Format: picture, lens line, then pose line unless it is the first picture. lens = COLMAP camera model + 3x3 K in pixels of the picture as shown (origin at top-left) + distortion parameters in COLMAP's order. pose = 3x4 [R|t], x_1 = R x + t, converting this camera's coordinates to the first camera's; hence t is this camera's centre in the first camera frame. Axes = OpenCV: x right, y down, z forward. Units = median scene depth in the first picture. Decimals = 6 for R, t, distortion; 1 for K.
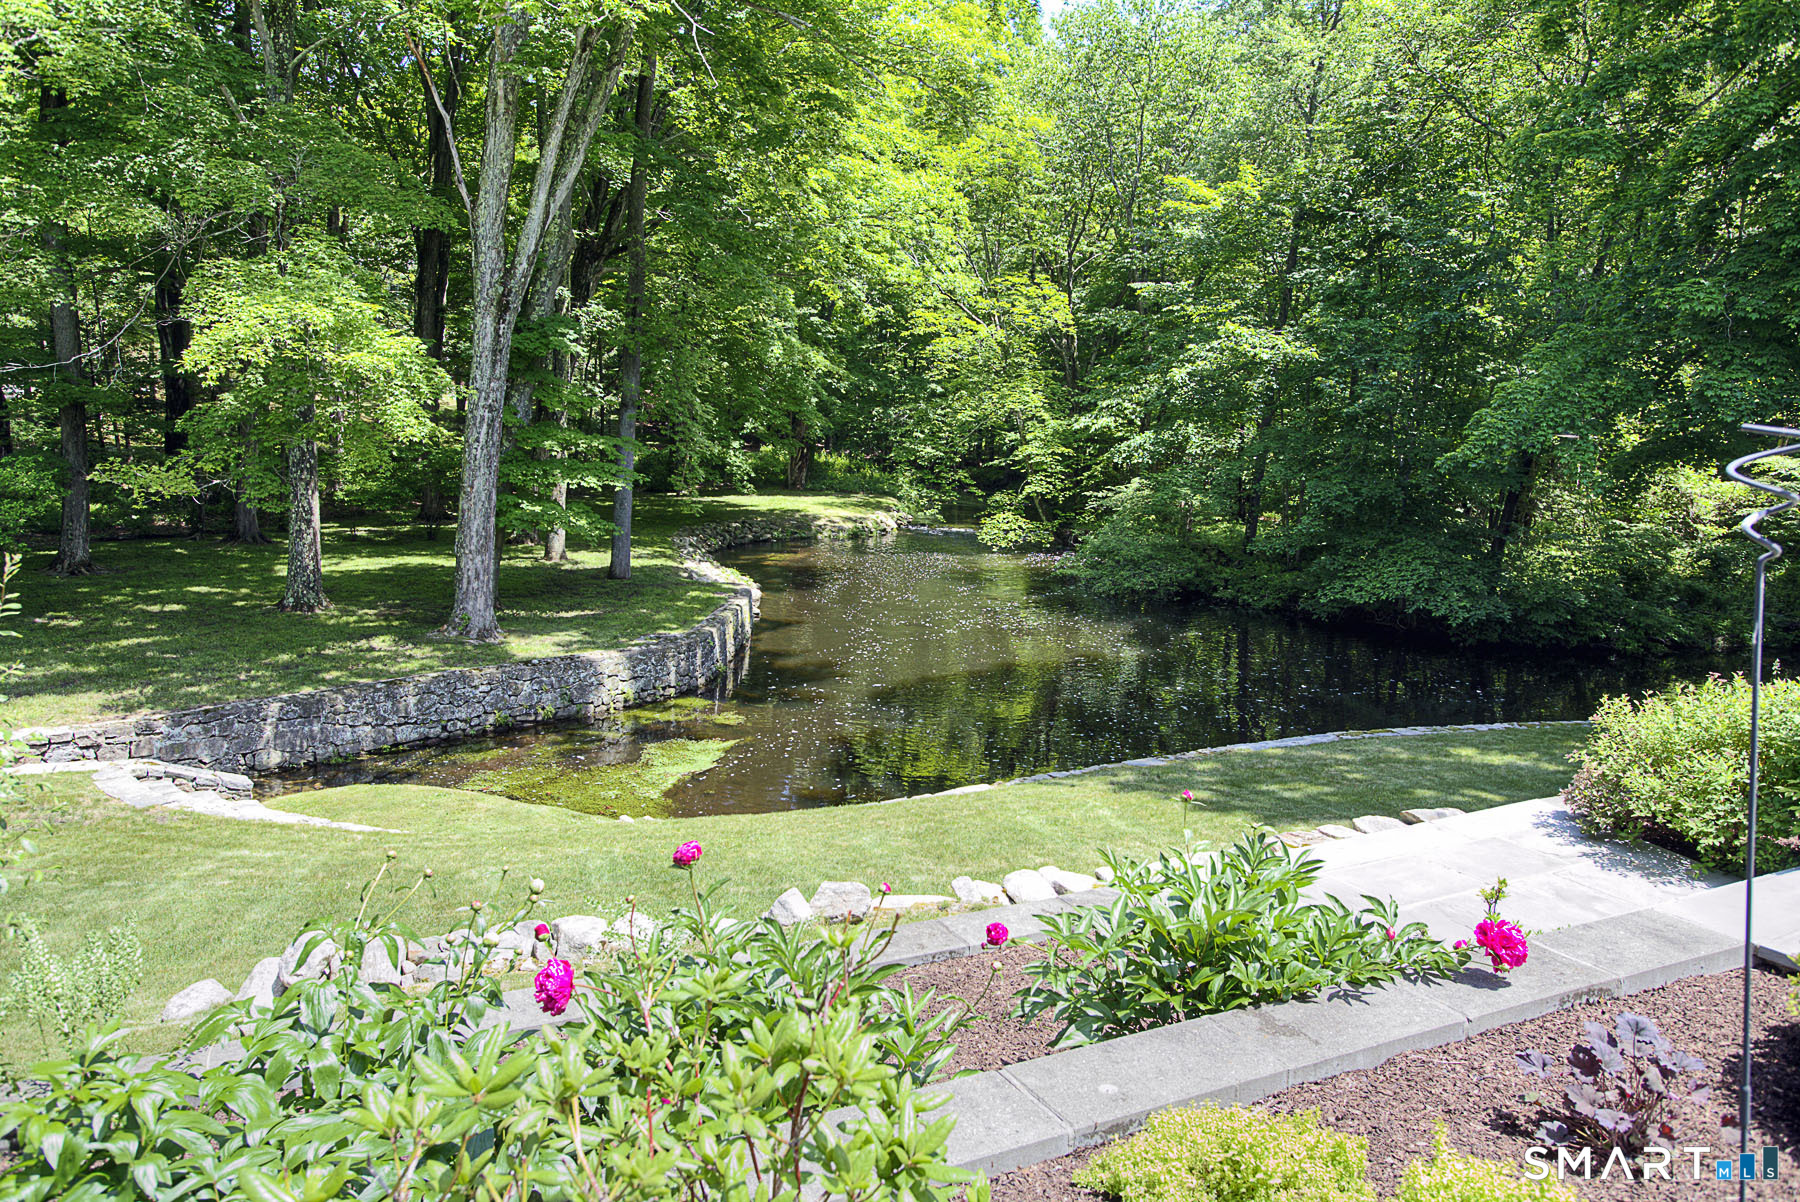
lens RADIAL K [[1272.9, 0, 901.7], [0, 1272.9, 605.4], [0, 0, 1]] dist [0.000314, -0.004670]
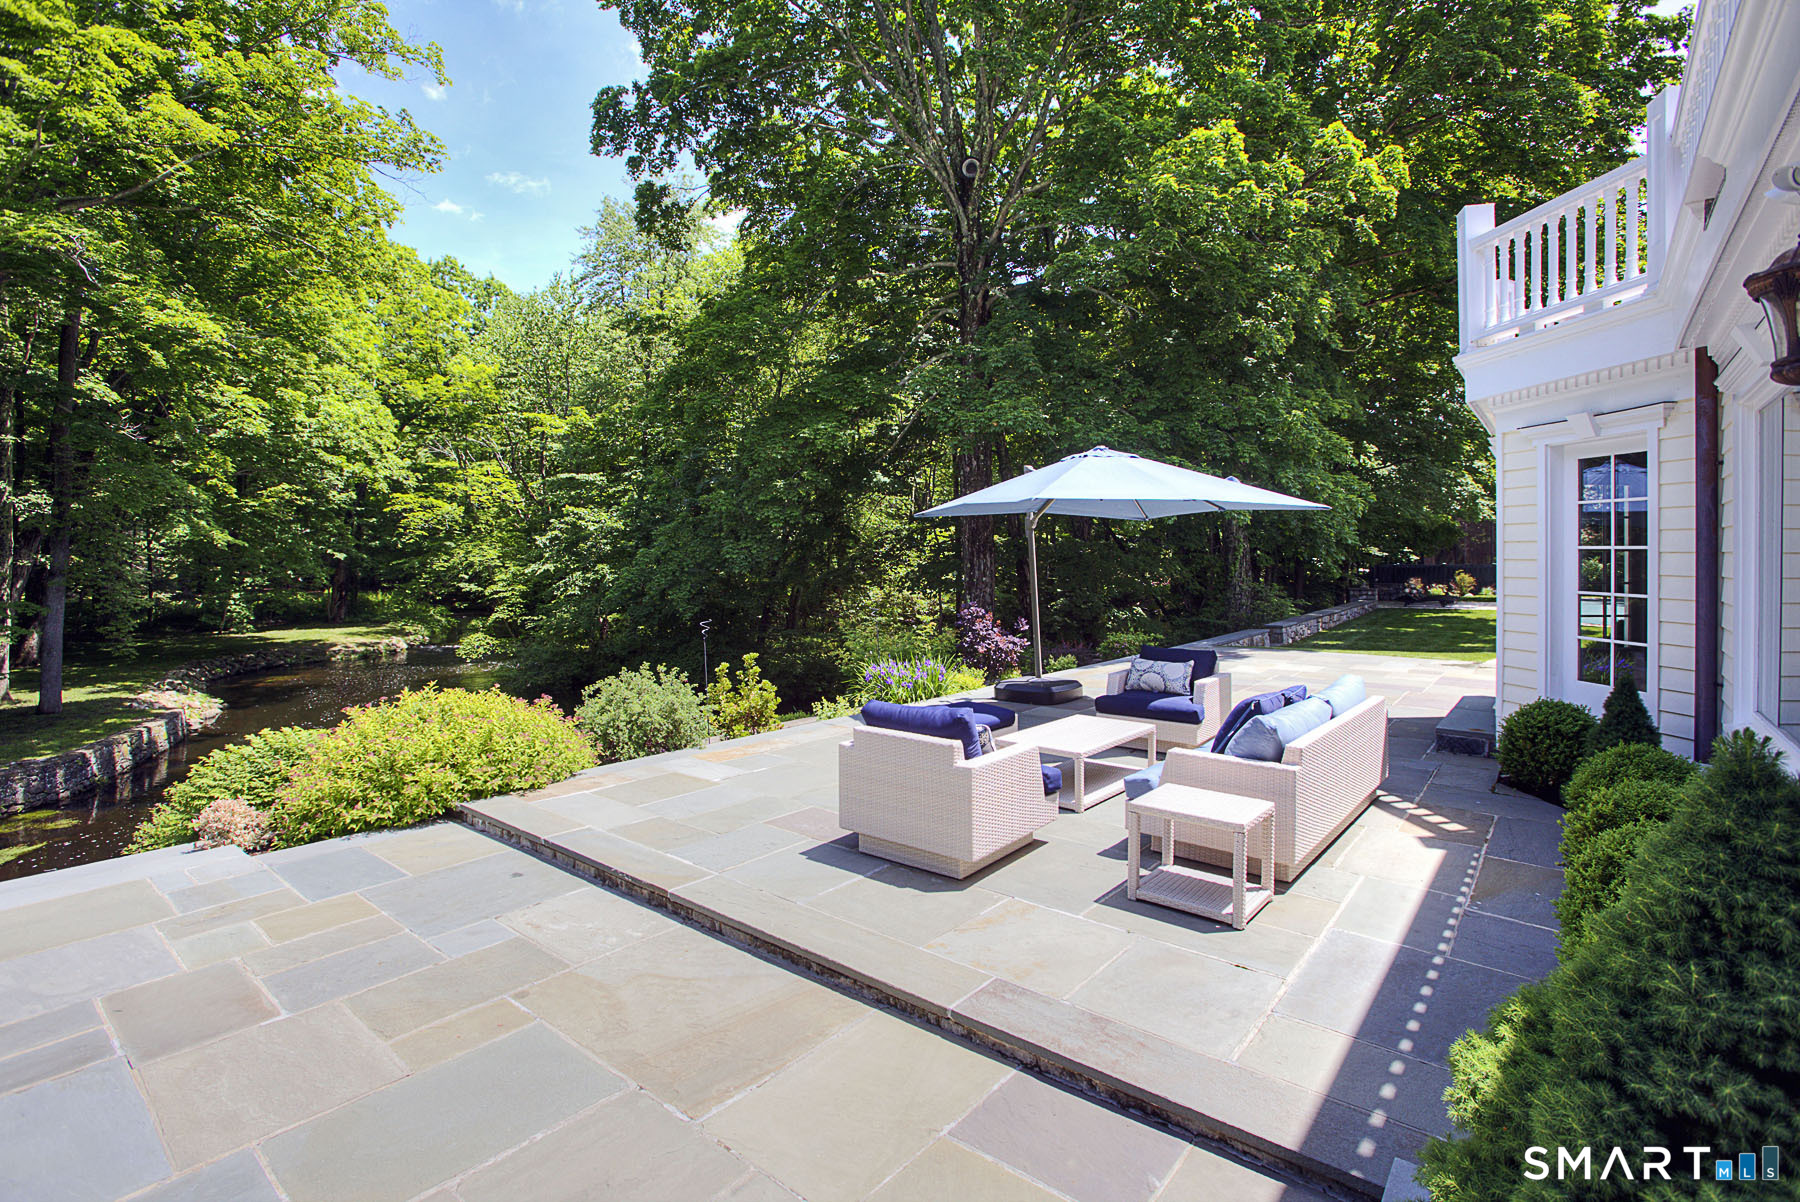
lens RADIAL K [[862.6, 0, 946.9], [0, 862.6, 564.2], [0, 0, 1]] dist [-0.042841, 0.013906]
pose [[0.908237, -0.032299, 0.417208, 0.260724], [0.086085, 0.990113, -0.110751, 0.000424], [-0.409506, 0.136503, 0.902038, -0.113974]]
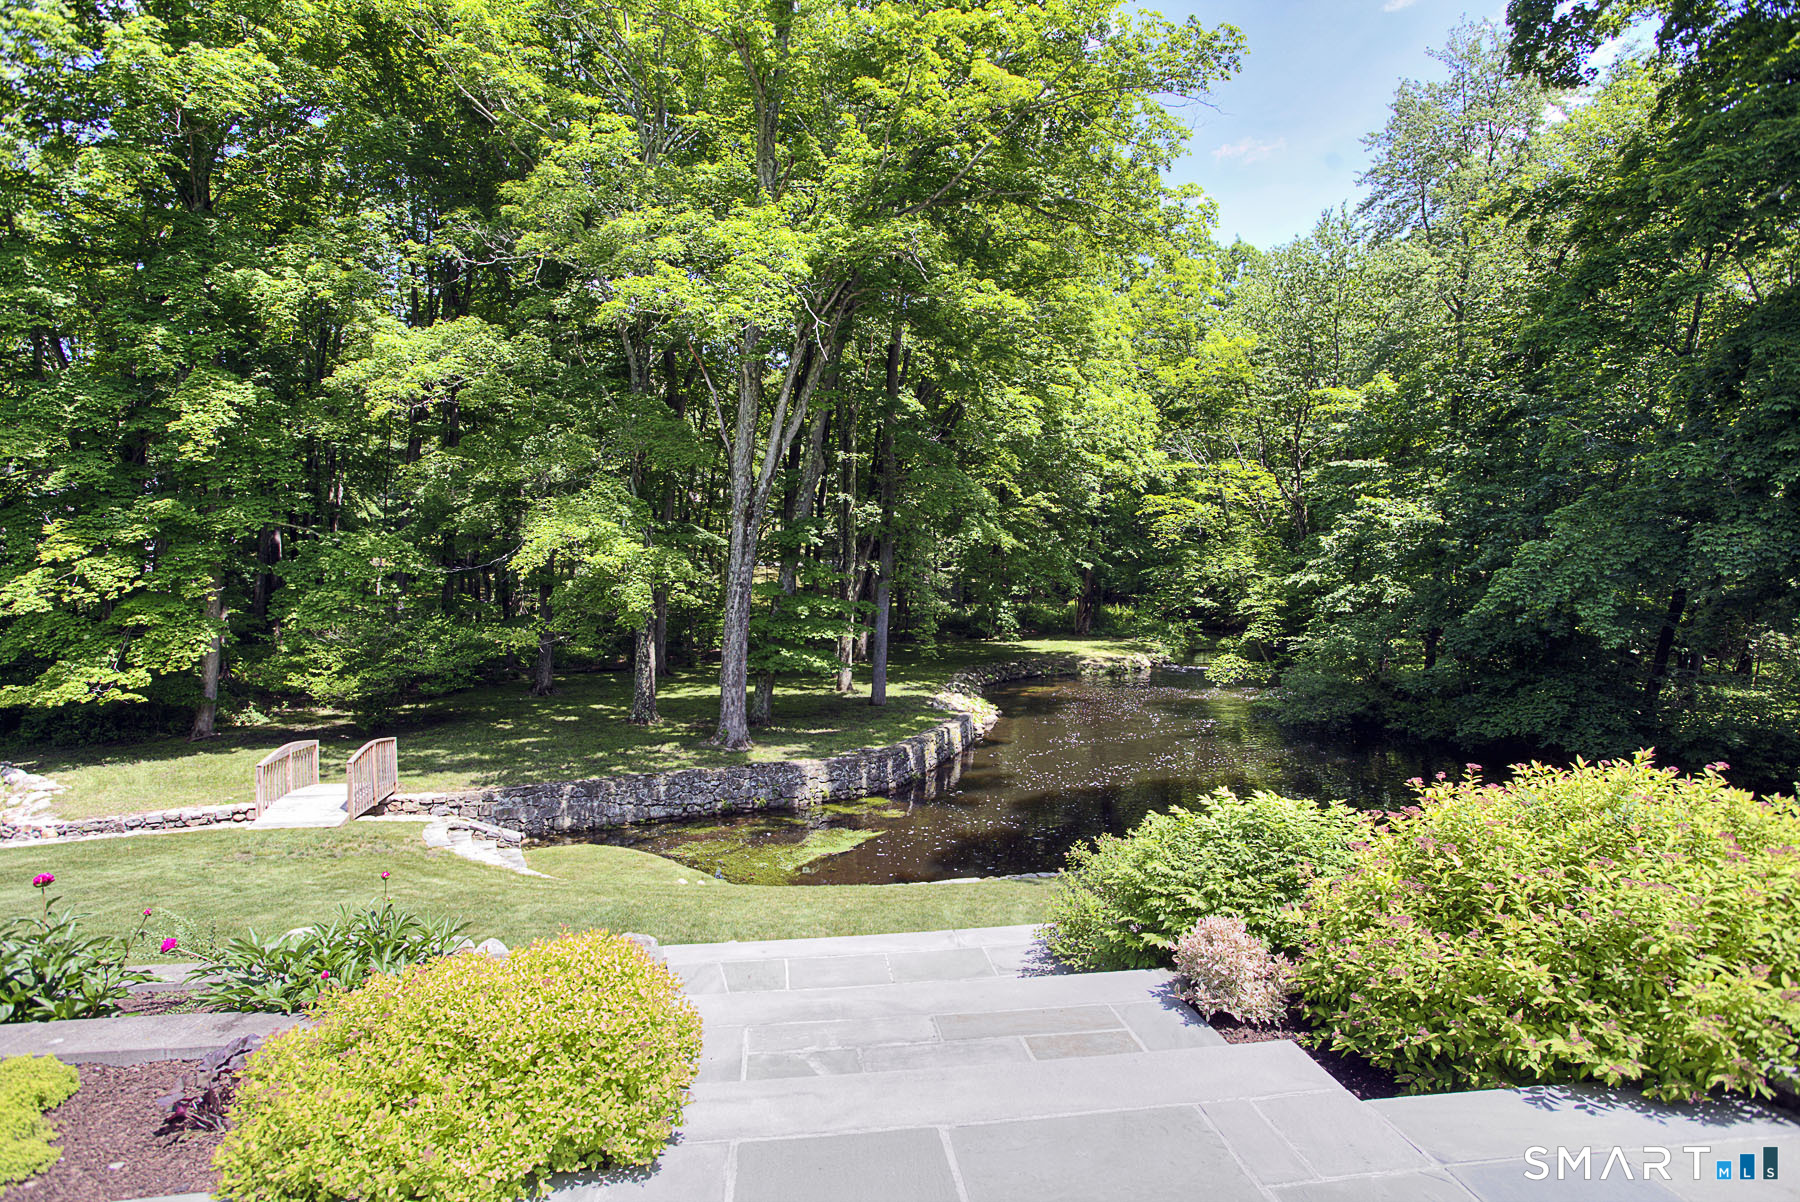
lens RADIAL K [[999.5, 0, 890.4], [0, 999.5, 610.0], [0, 0, 1]] dist [-0.054207, 0.004800]
pose [[0.935707, -0.014323, -0.352487, 0.183449], [-0.025596, 0.993785, -0.108330, -0.007834], [0.351848, 0.110387, 0.929525, 0.015211]]
